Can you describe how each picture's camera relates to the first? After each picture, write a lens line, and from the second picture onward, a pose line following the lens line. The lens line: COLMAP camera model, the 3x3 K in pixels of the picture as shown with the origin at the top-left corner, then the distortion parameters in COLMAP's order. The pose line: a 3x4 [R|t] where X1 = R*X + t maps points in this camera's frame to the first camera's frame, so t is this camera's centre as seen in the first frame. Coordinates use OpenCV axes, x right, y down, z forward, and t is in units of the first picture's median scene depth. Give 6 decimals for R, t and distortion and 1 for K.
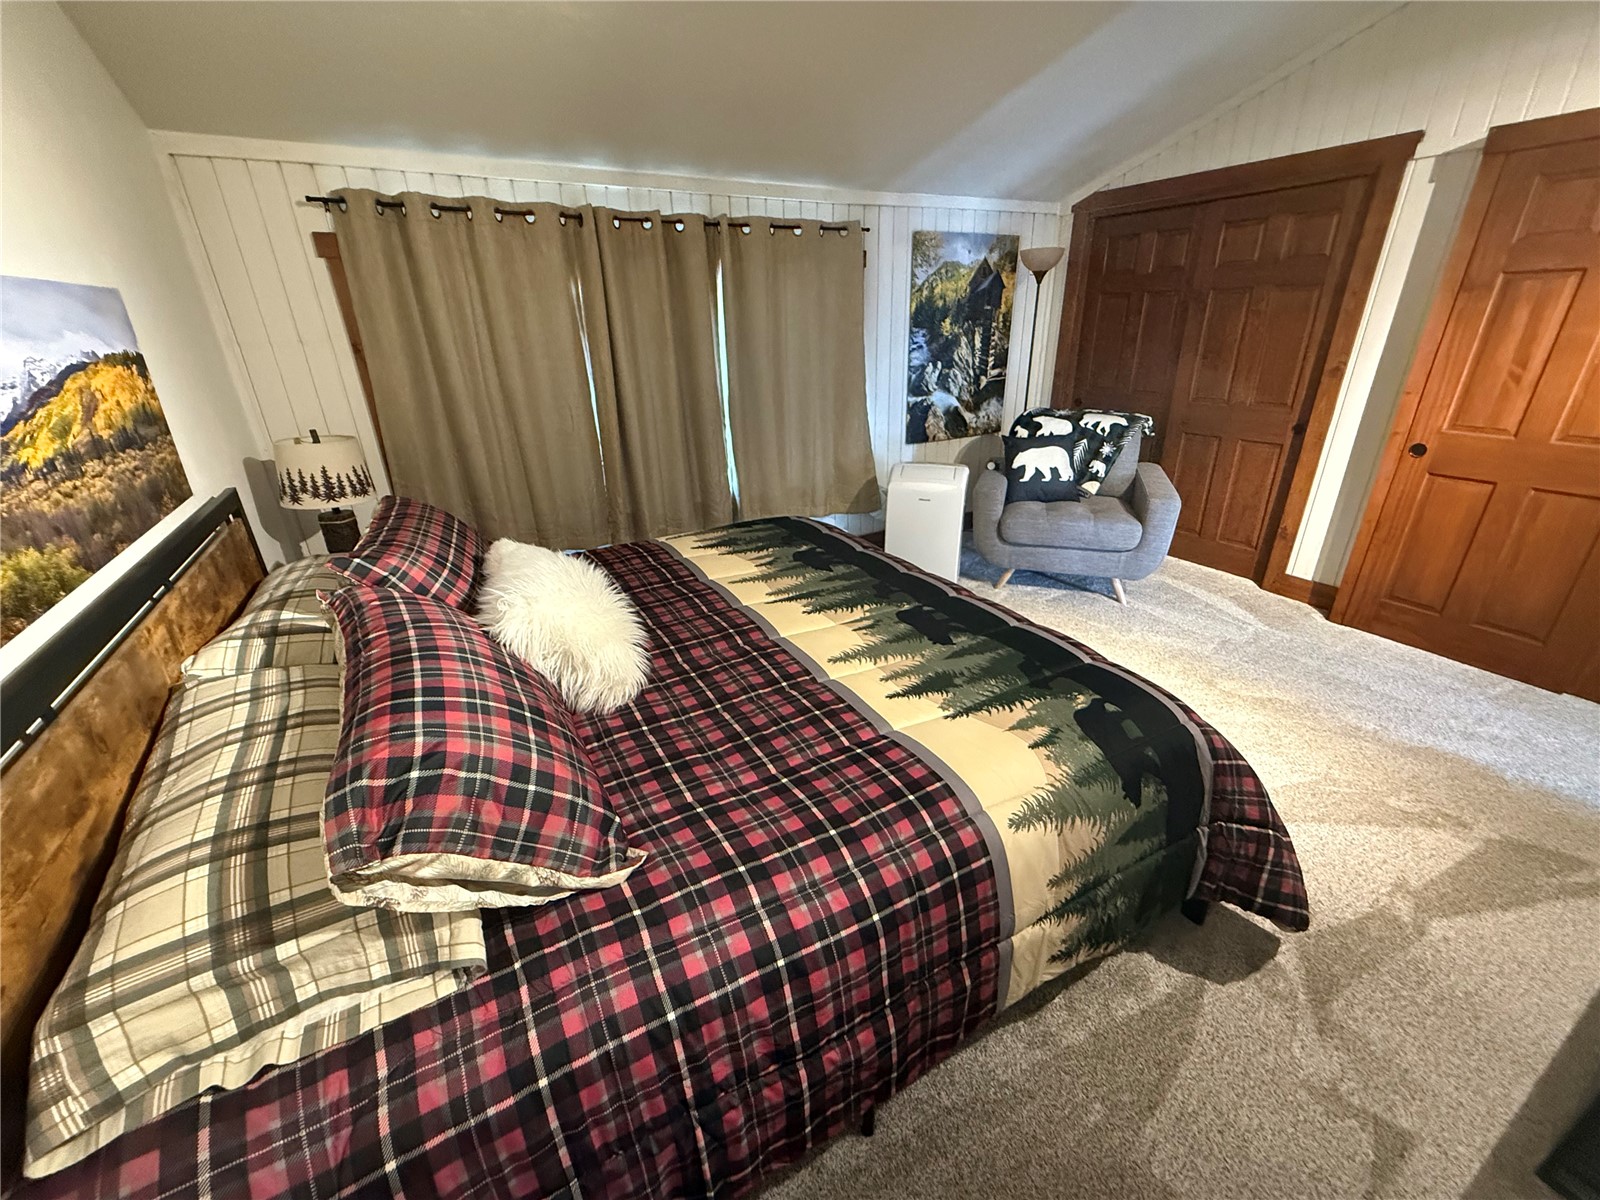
lens RADIAL K [[645.8, 0, 804.7], [0, 645.8, 596.9], [0, 0, 1]] dist [-0.000138, 0.000113]
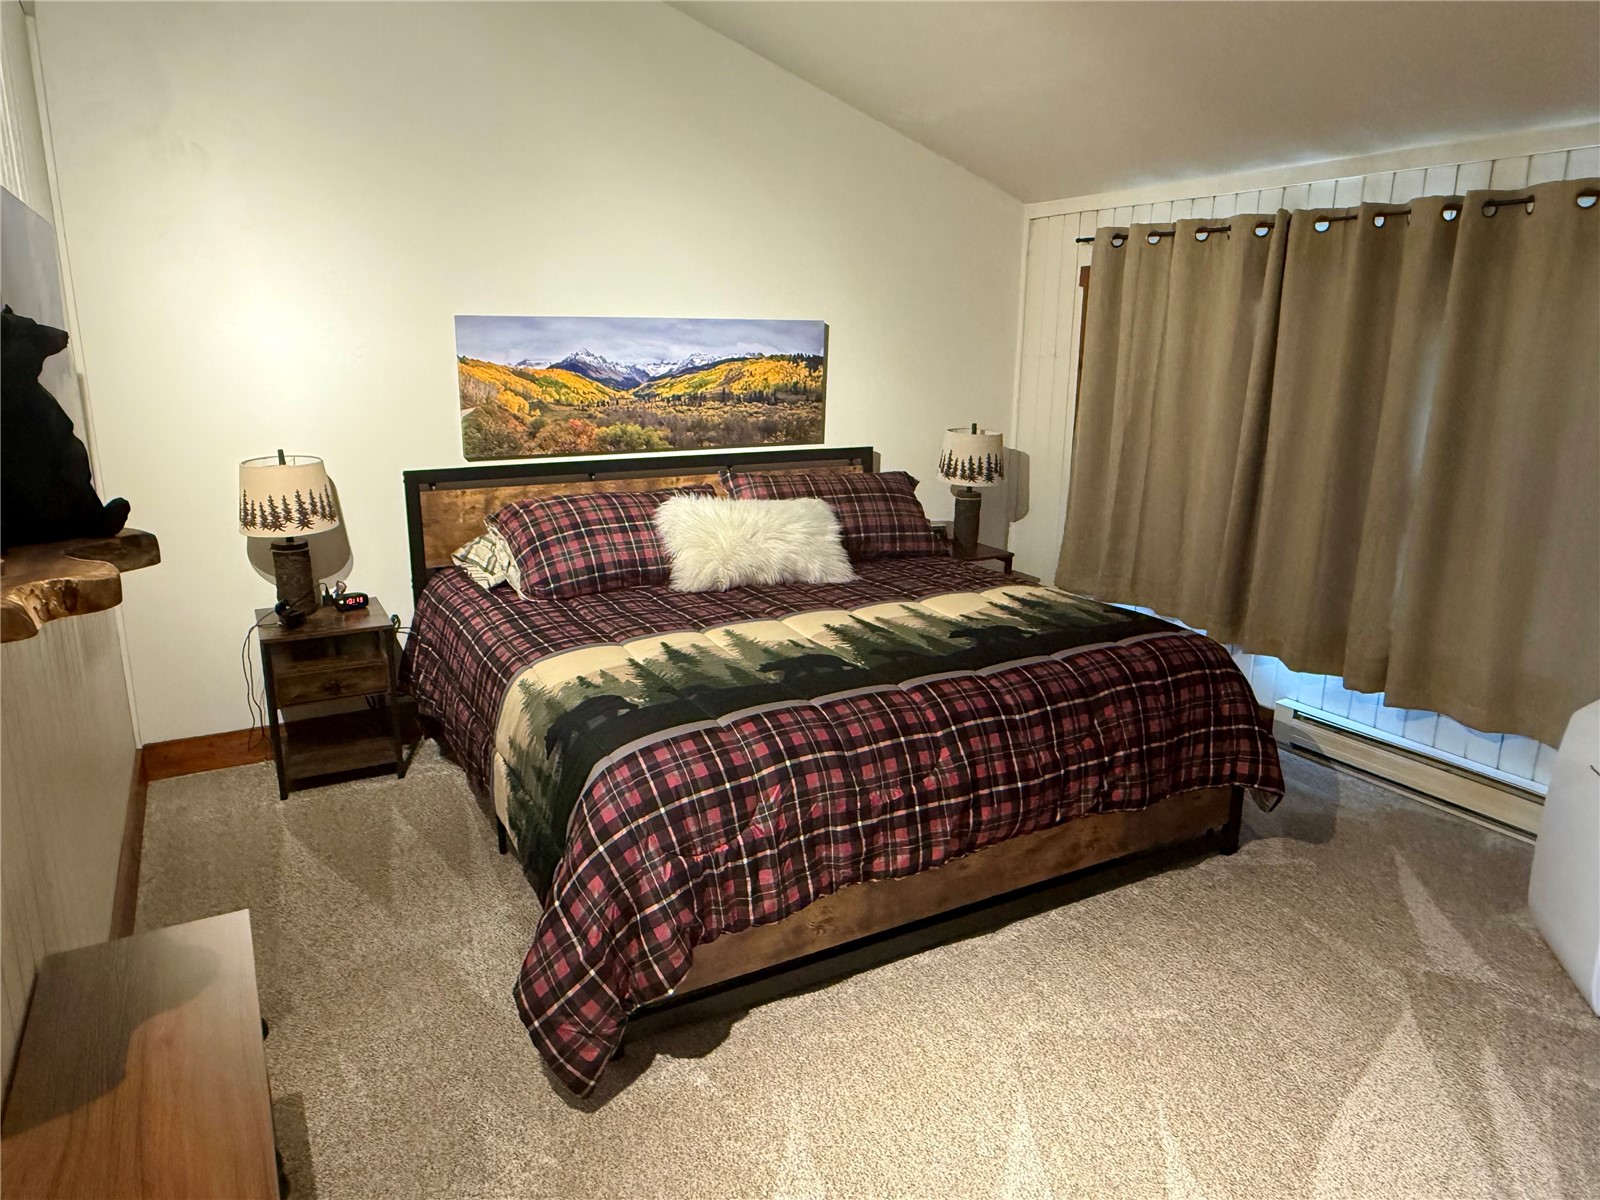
lens RADIAL K [[1028.9, 0, 799.4], [0, 1028.9, 599.6], [0, 0, 1]] dist [0.009629, 0.000288]
pose [[0.006827, 0.269773, -0.962900, 1.885556], [-0.405482, 0.880953, 0.243939, -0.472906], [0.914077, 0.388773, 0.115403, 0.925746]]
